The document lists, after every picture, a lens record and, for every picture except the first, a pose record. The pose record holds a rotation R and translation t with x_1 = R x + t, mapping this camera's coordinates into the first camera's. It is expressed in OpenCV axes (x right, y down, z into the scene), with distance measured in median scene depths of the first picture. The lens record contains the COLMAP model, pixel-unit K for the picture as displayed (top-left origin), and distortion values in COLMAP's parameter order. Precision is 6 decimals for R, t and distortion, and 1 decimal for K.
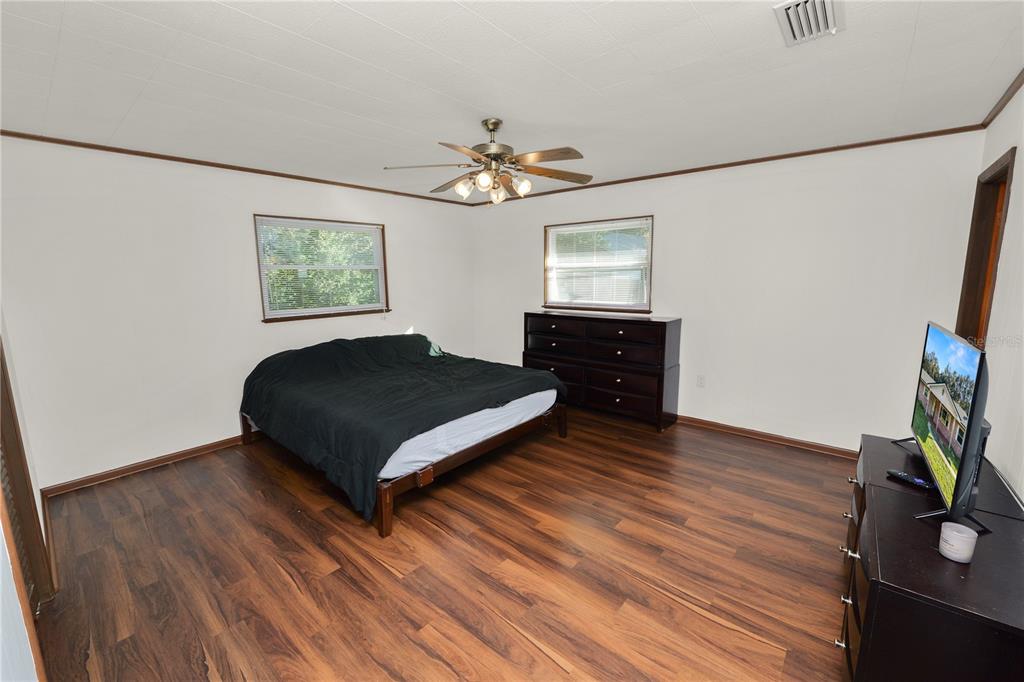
lens RADIAL K [[415.8, 0, 494.3], [0, 415.8, 344.4], [0, 0, 1]] dist [-0.008724, 0.000067]
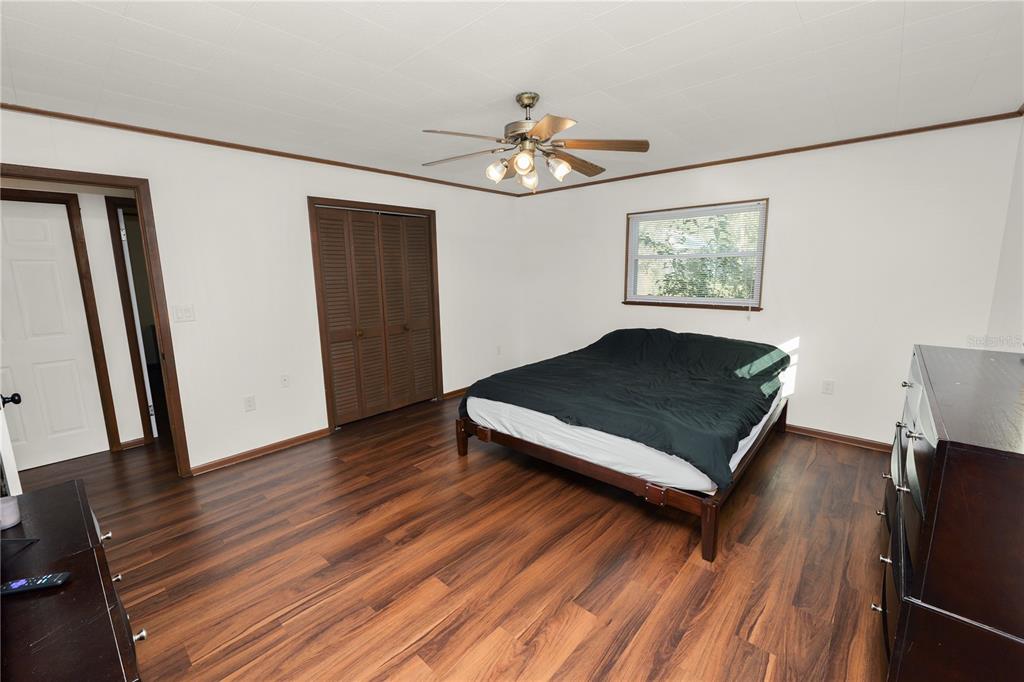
lens RADIAL K [[407.7, 0, 508.5], [0, 407.7, 340.0], [0, 0, 1]] dist [-0.000866, 0.000043]
pose [[0.000579, 0.180970, -0.983488, 1.126881], [-0.154376, 0.971715, 0.178713, -0.201973], [0.988012, 0.151724, 0.028500, 1.188921]]
